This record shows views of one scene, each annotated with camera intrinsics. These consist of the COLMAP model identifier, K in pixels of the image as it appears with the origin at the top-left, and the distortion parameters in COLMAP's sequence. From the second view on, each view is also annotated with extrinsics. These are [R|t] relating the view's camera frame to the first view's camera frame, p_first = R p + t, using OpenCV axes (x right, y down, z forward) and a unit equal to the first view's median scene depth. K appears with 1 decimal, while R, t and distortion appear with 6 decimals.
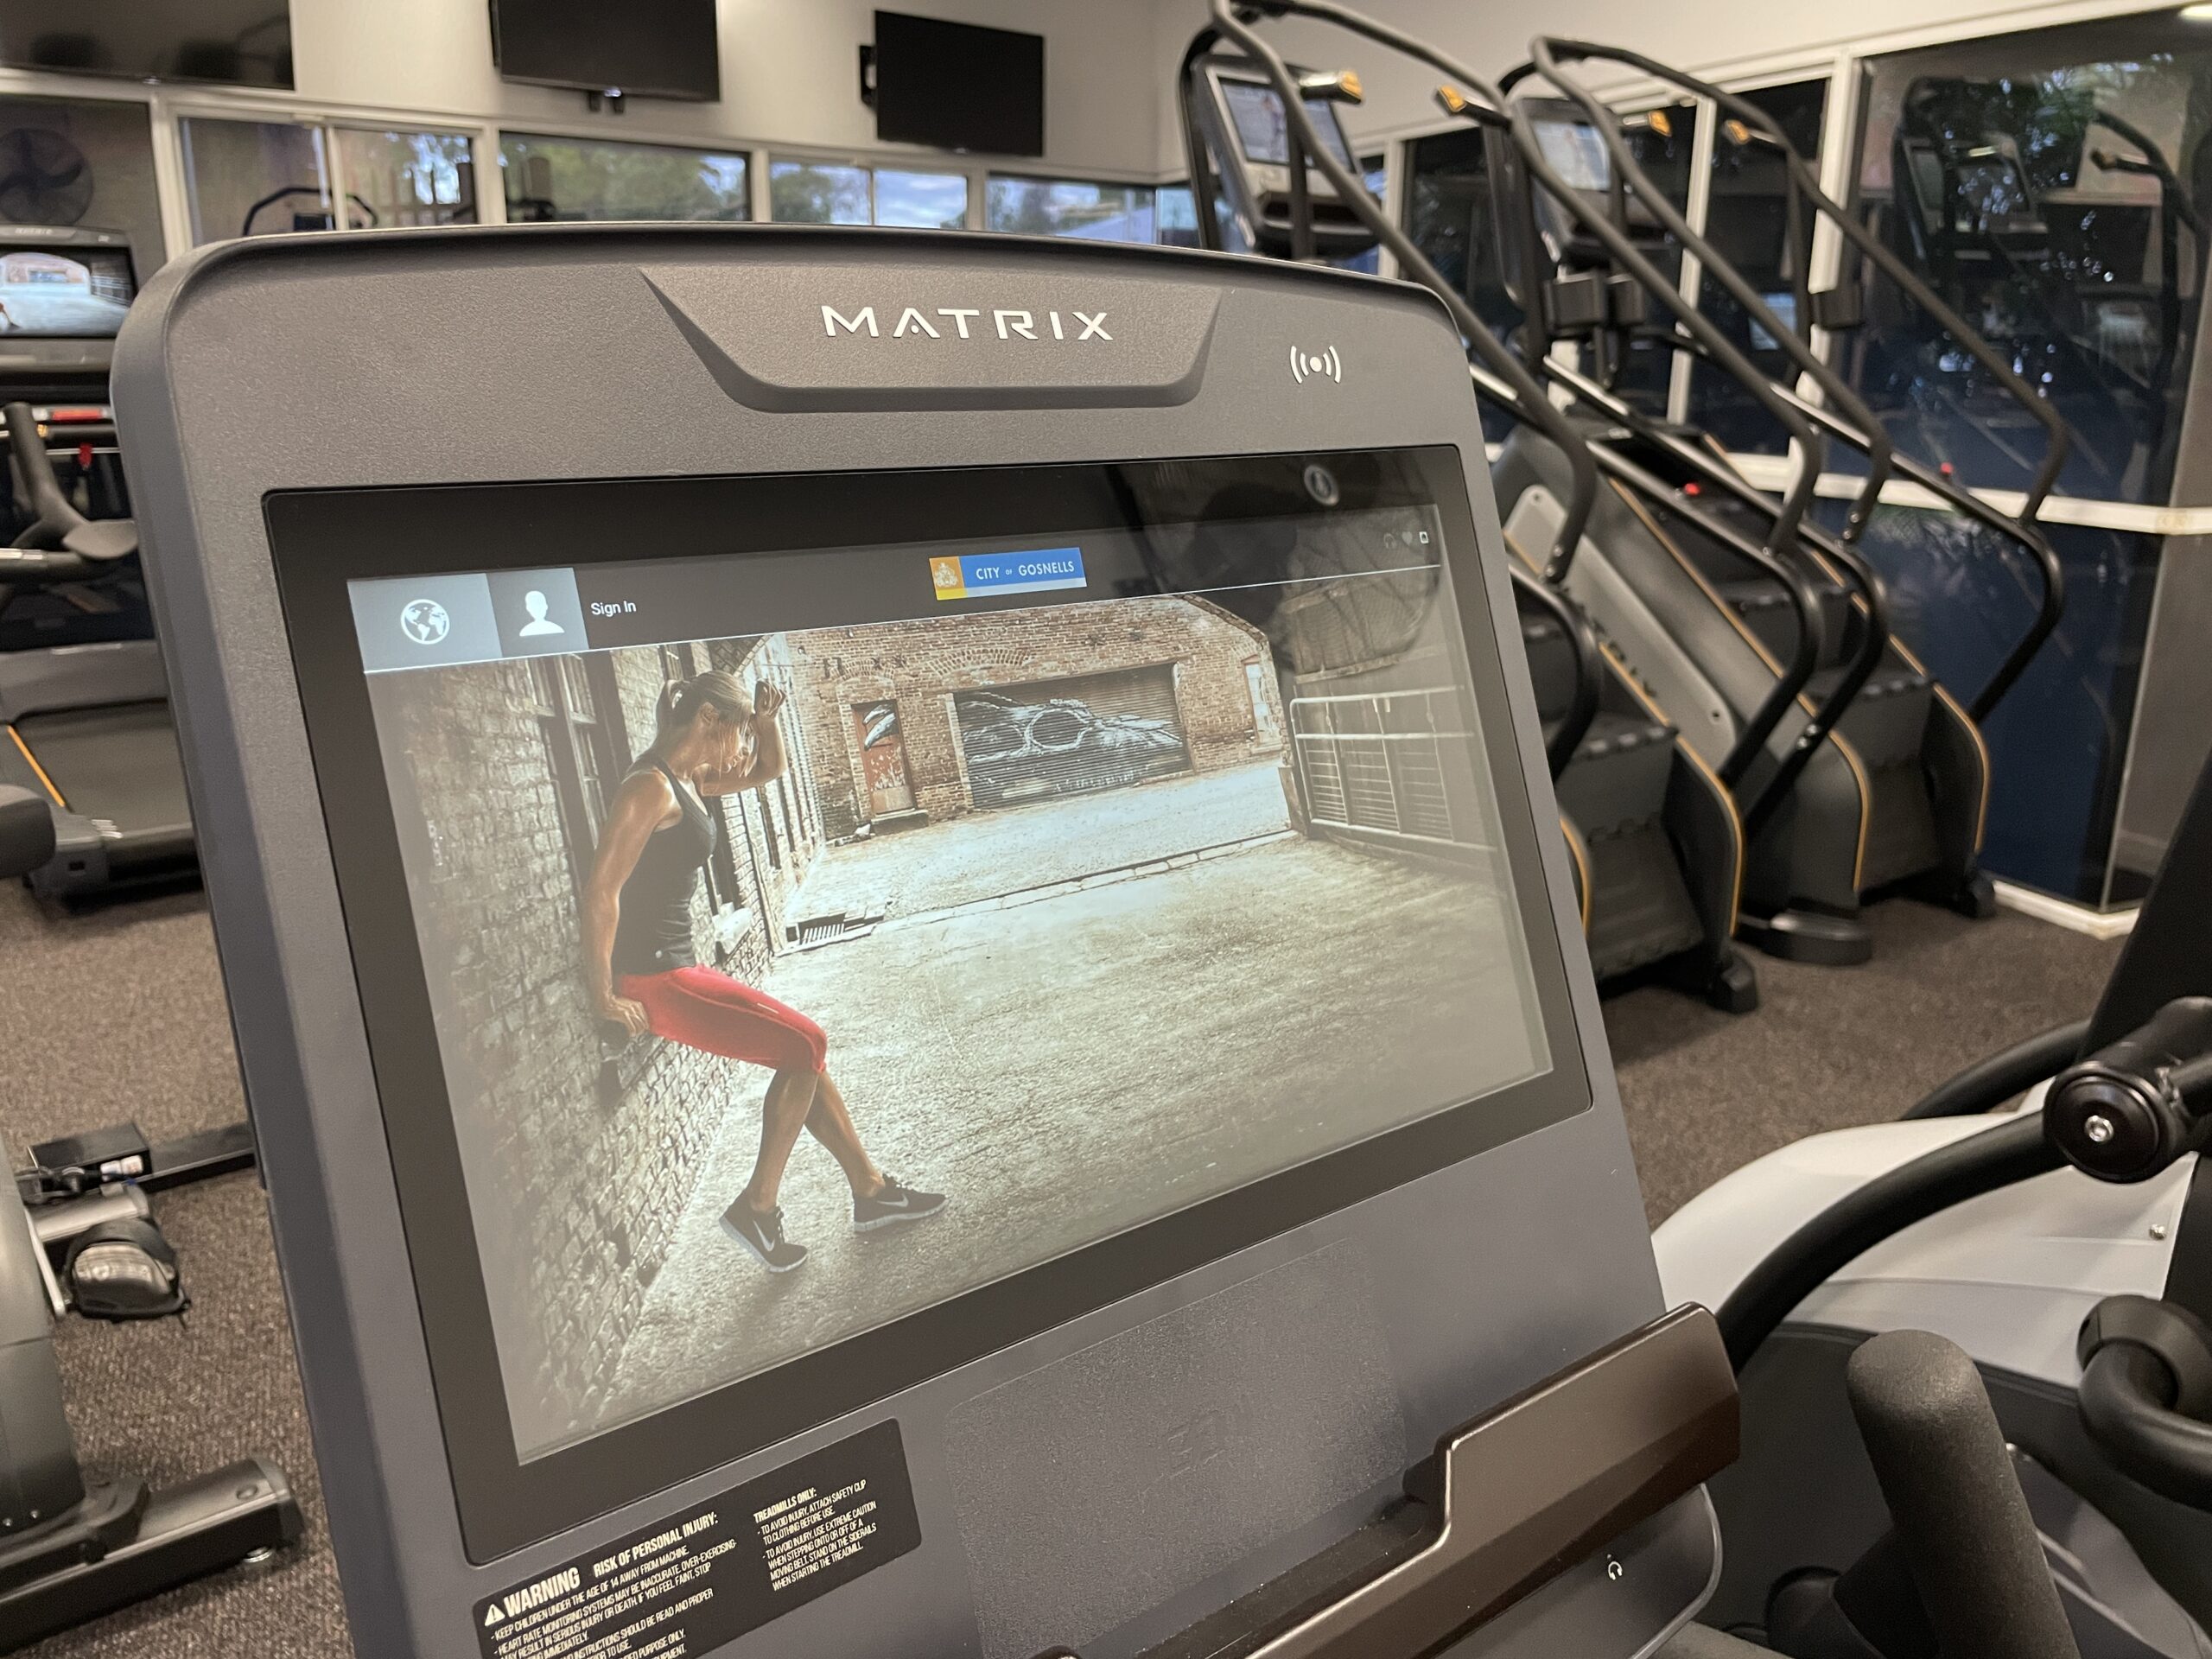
lens RADIAL K [[1691.4, 0, 1101.7], [0, 1691.4, 811.0], [0, 0, 1]] dist [0.030784, -0.002249]
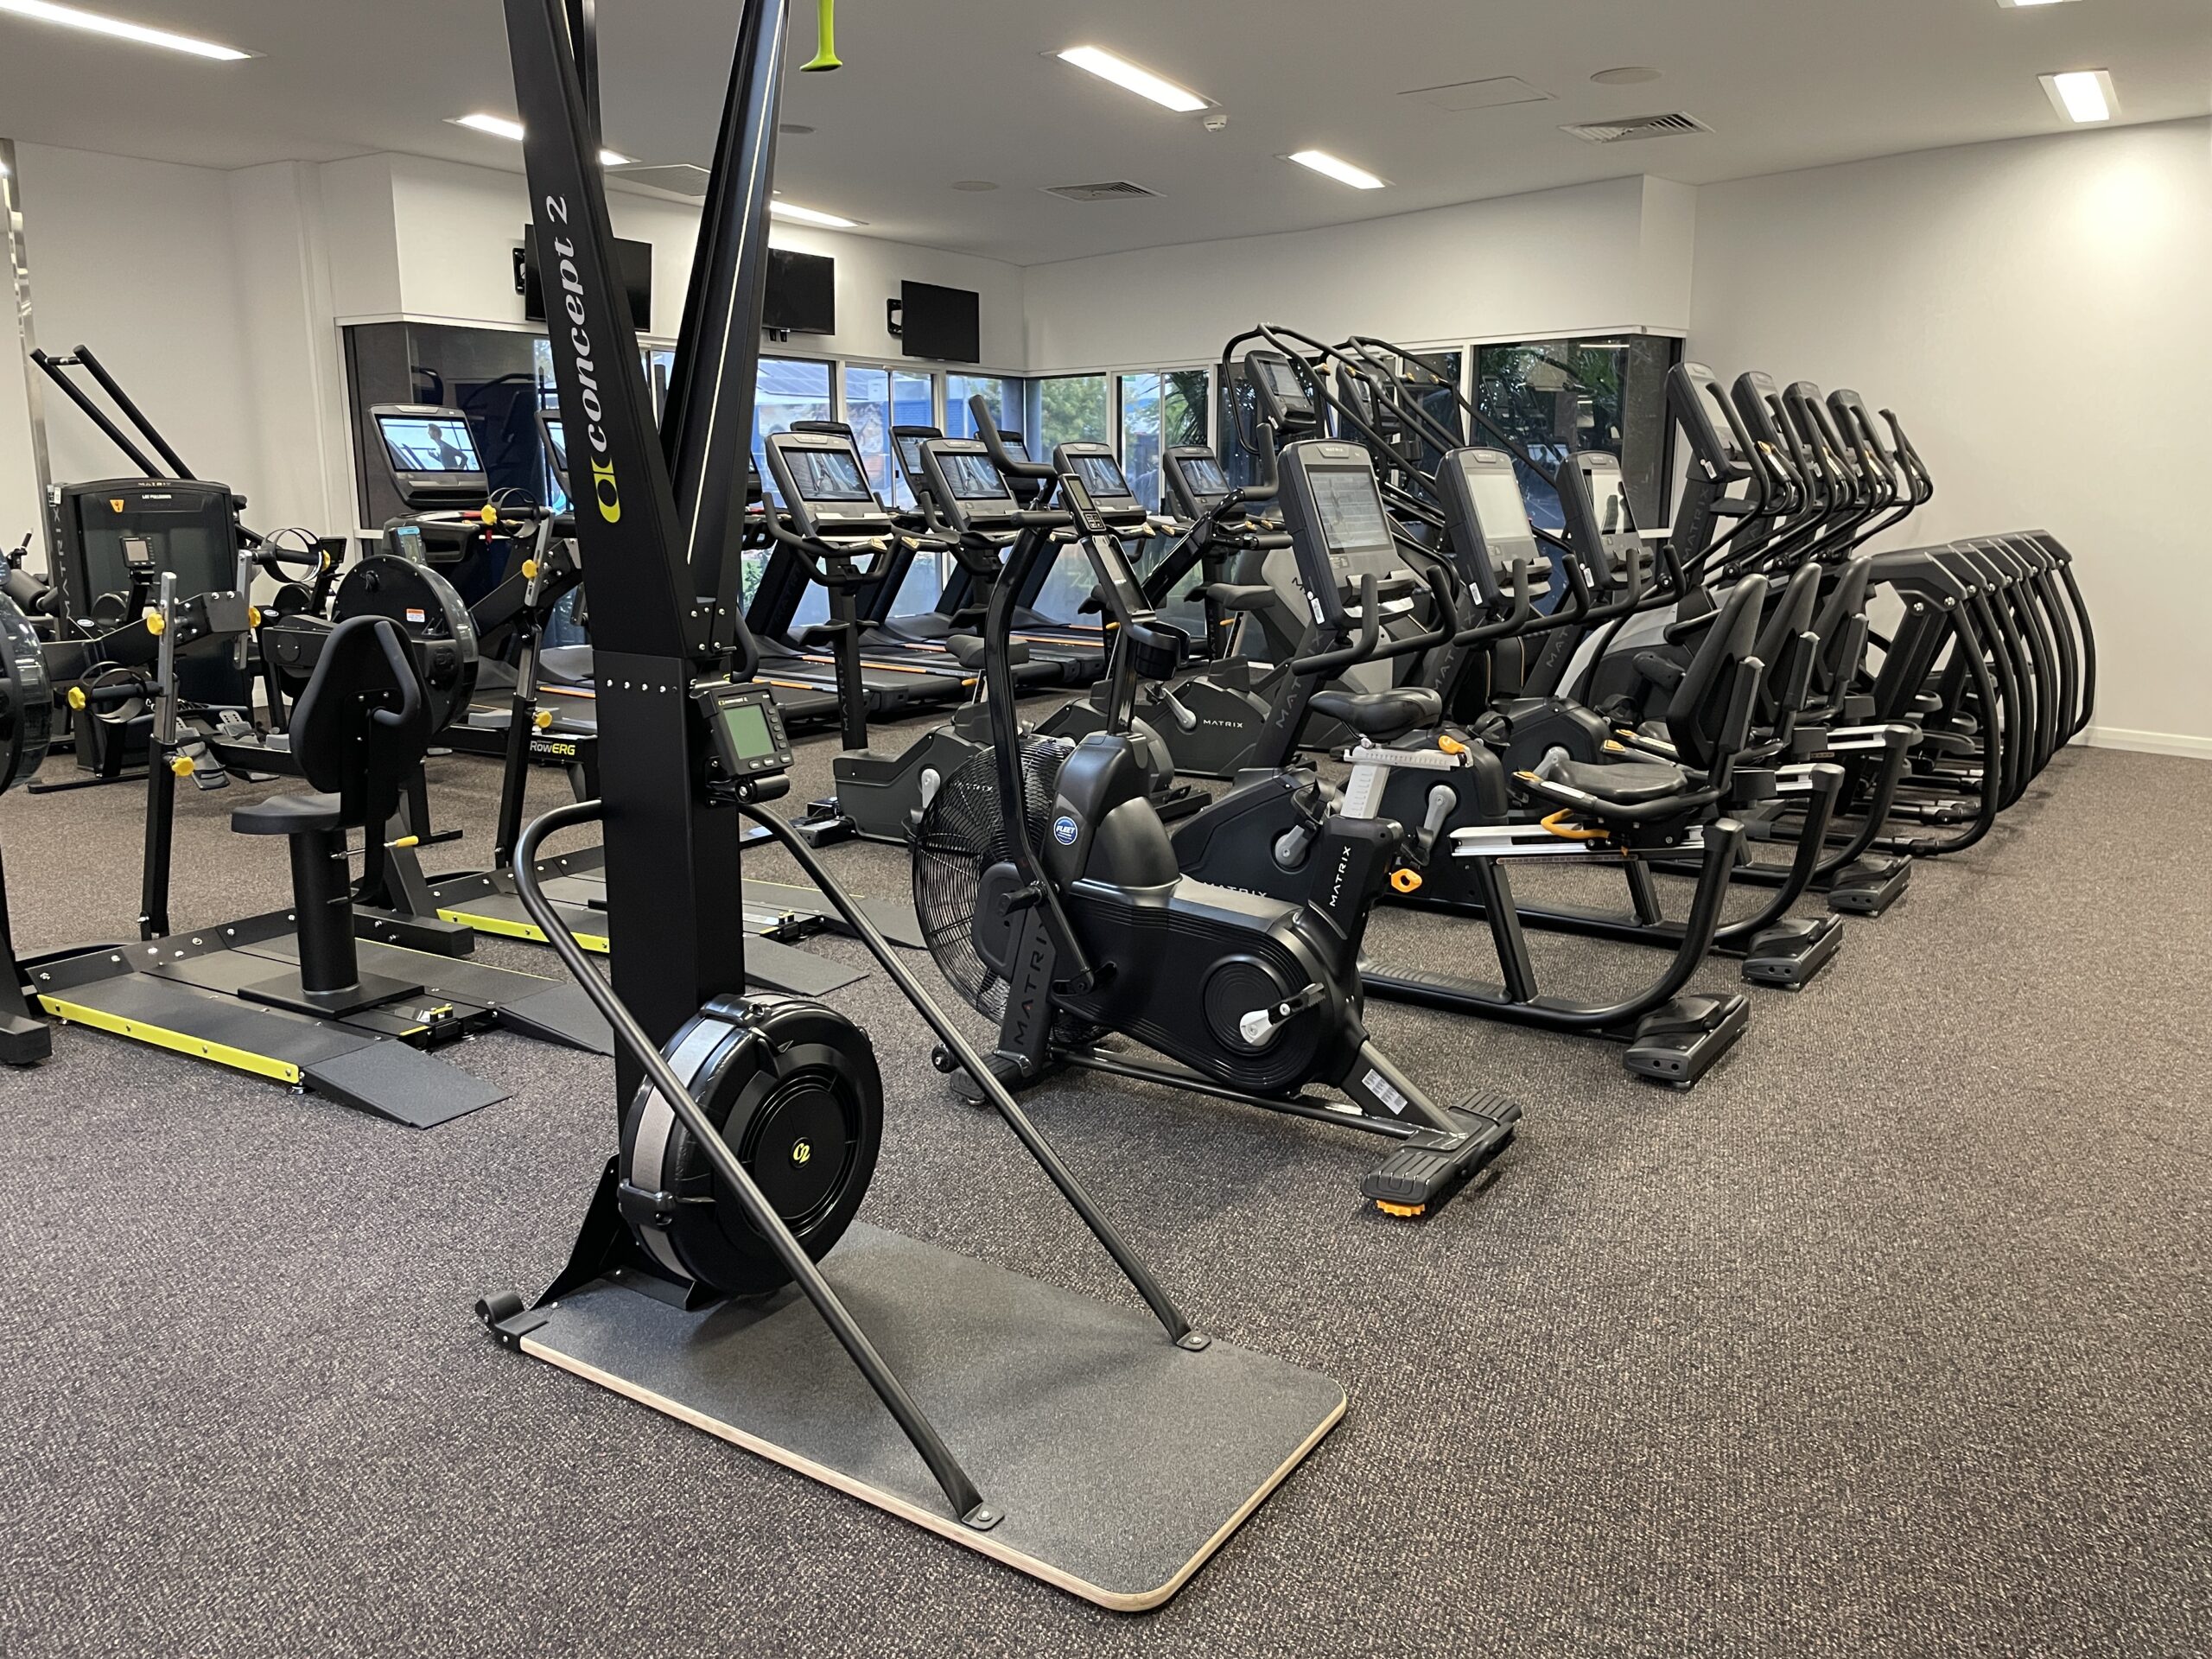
lens RADIAL K [[1691.4, 0, 1101.7], [0, 1691.4, 811.0], [0, 0, 1]] dist [0.030784, -0.002249]
pose [[0.957649, -0.063839, 0.280770, -0.696625], [0.087441, 0.993539, -0.072343, 0.309727], [-0.274338, 0.093830, 0.957045, -0.987458]]
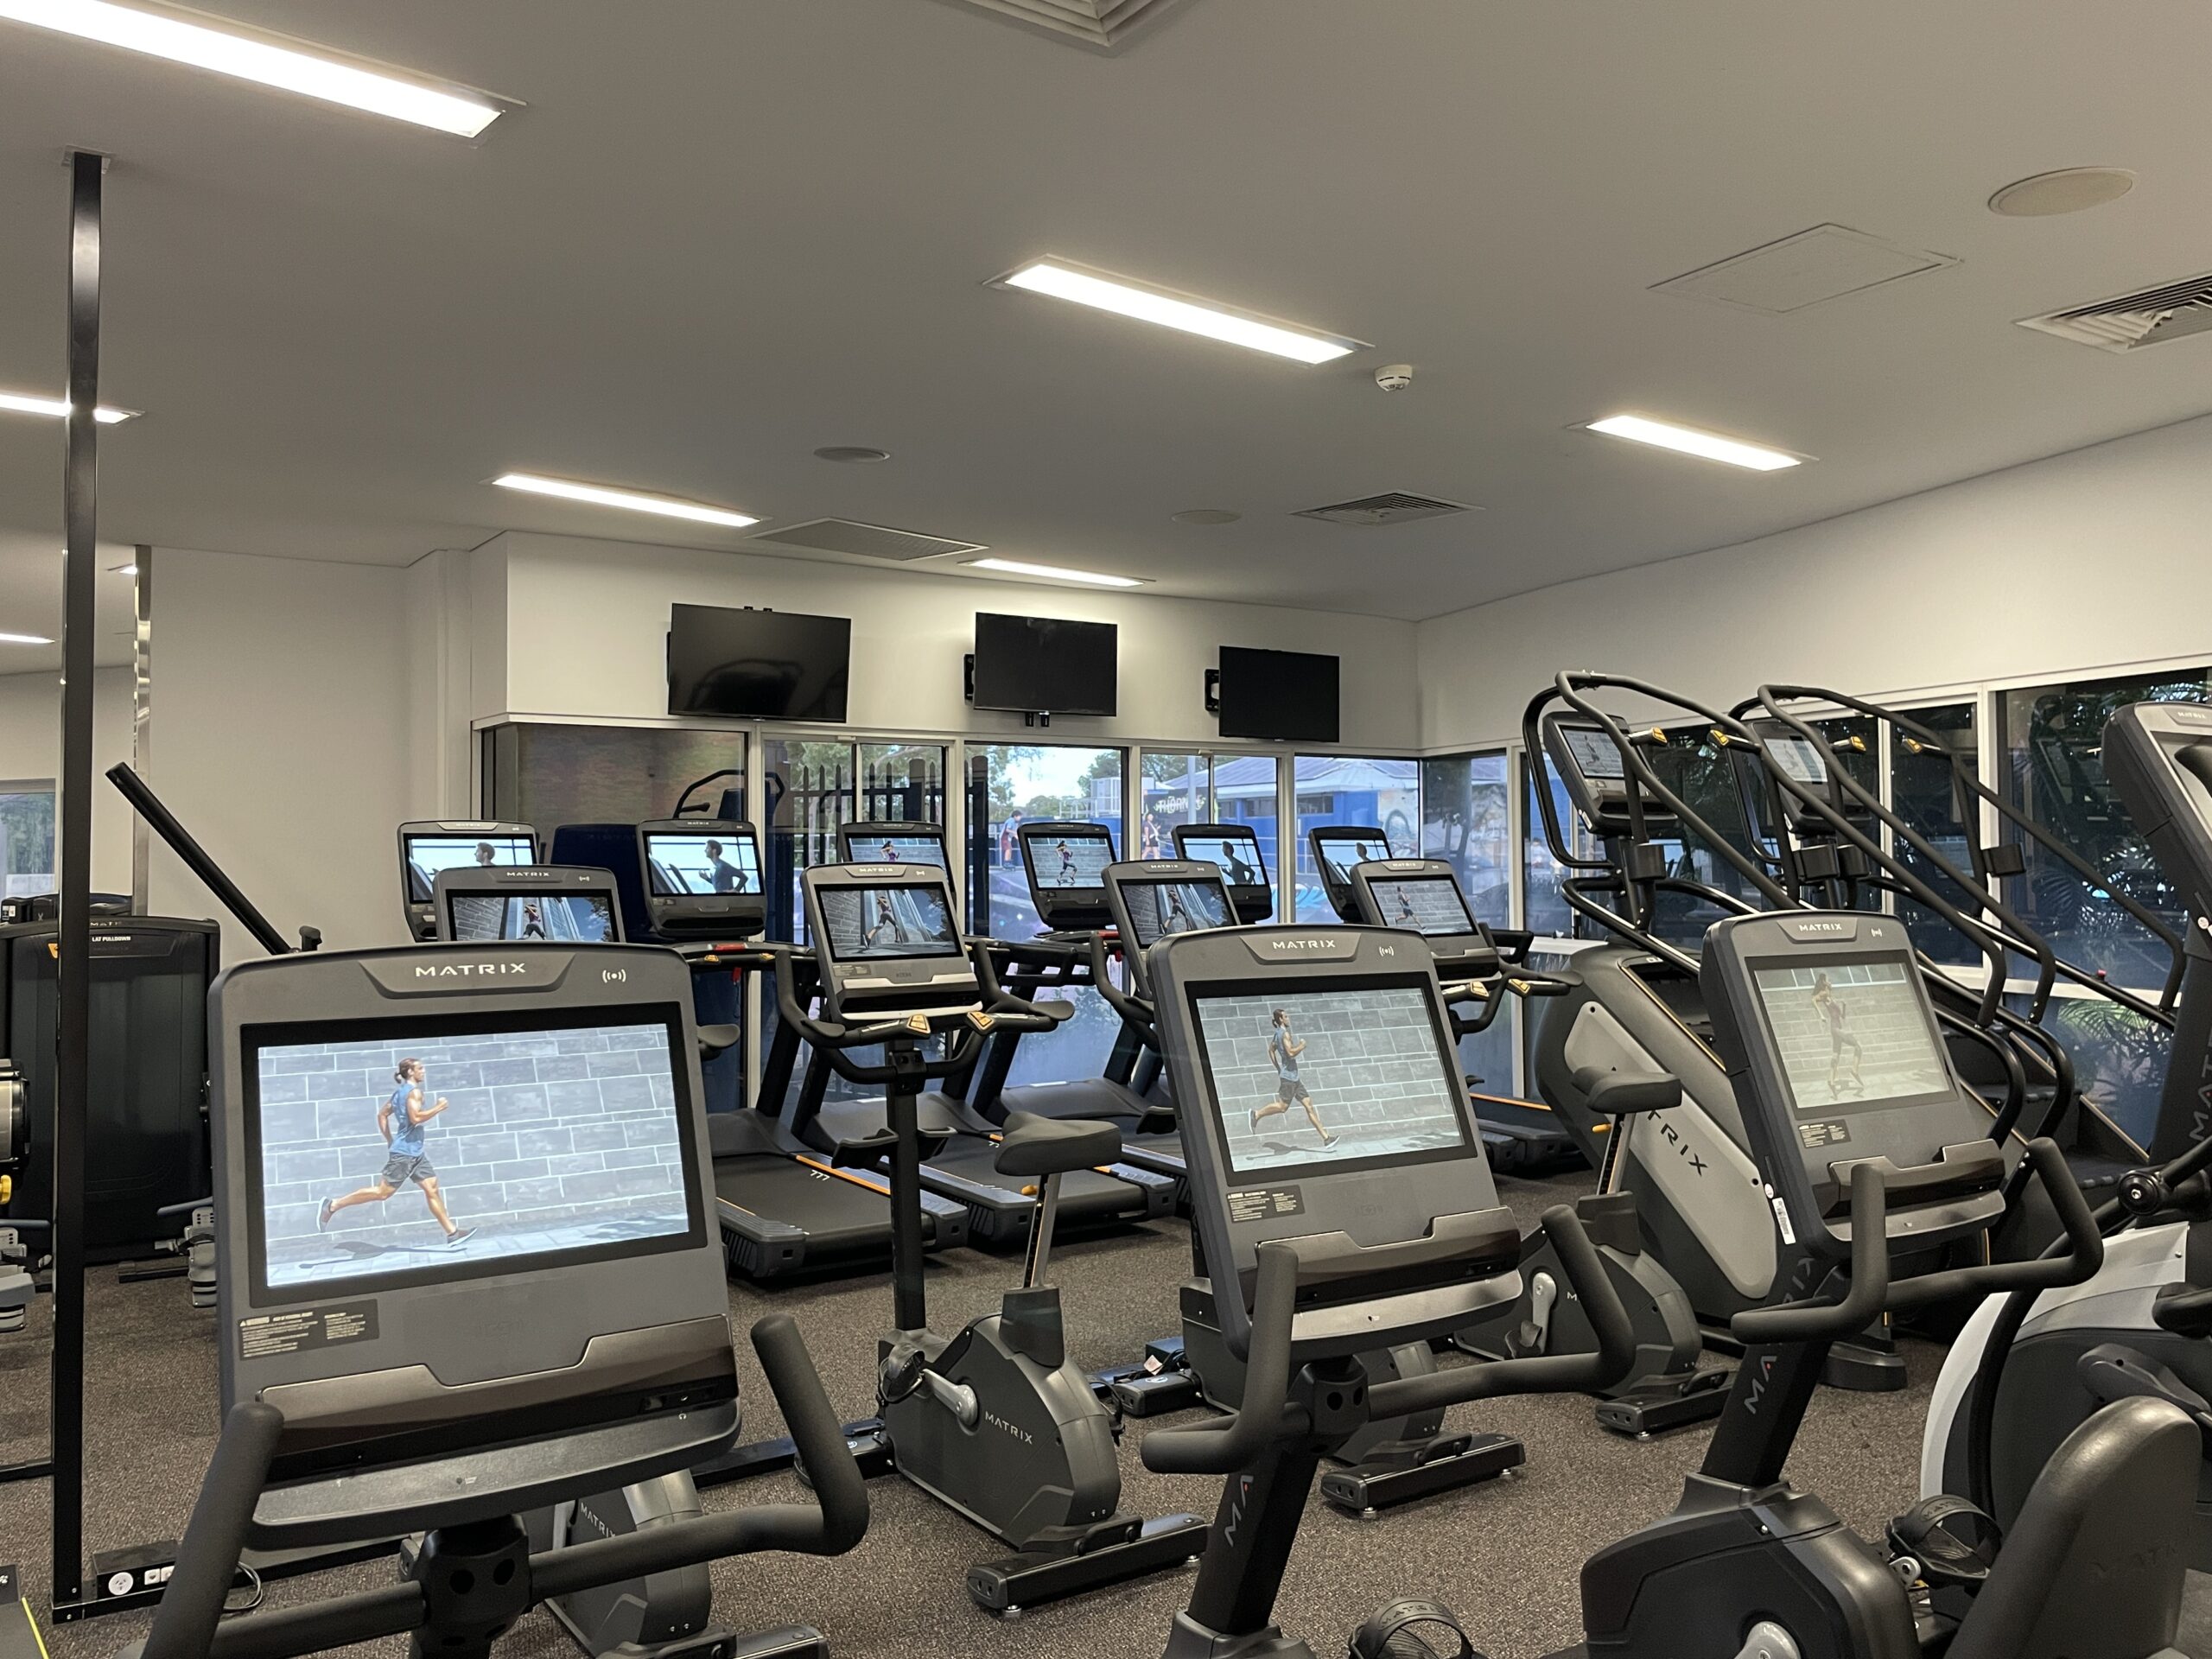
lens RADIAL K [[1782.5, 0, 1106.0], [0, 1782.5, 829.5], [0, 0, 1]] dist [0.155021, -0.235978]
pose [[0.997622, -0.014891, -0.067294, -0.199806], [-0.004917, 0.958514, -0.285005, 0.109336], [0.068746, 0.284658, 0.956161, -0.484337]]
